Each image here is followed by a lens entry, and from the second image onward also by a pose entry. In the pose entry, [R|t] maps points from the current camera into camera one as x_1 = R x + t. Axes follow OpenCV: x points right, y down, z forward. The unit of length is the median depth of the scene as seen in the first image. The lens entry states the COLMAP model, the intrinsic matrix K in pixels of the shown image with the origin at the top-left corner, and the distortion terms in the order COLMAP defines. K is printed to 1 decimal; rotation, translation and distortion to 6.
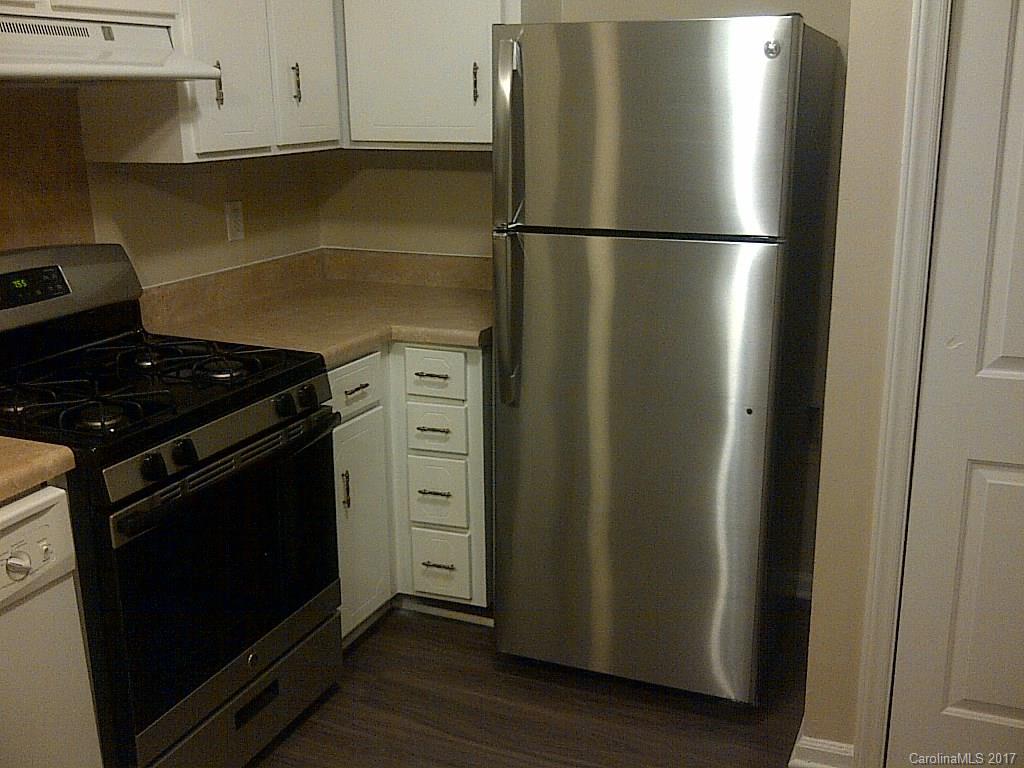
lens RADIAL K [[1031.0, 0, 540.9], [0, 1031.0, 381.9], [0, 0, 1]] dist [0.002116, -0.014984]
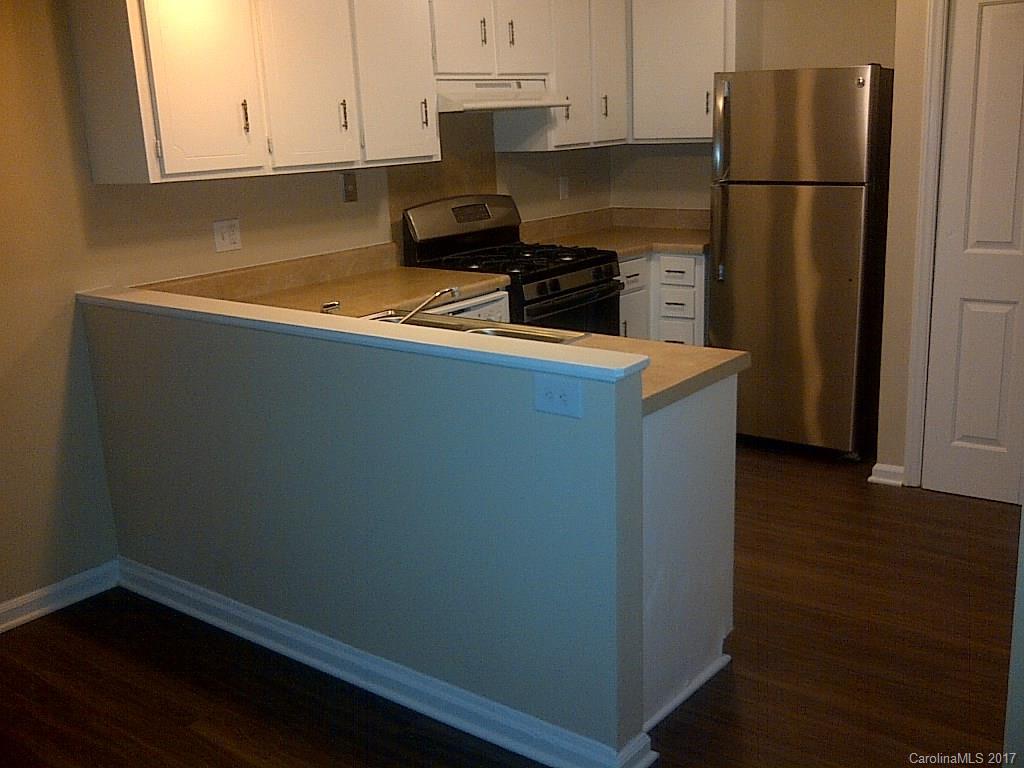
lens RADIAL K [[1044.2, 0, 518.6], [0, 1044.2, 385.5], [0, 0, 1]] dist [0.011740, -0.164169]
pose [[0.966151, 0.036981, -0.255312, 0.107157], [-0.040575, 0.999138, -0.008824, 0.237568], [0.254765, 0.018884, 0.966818, -0.859220]]
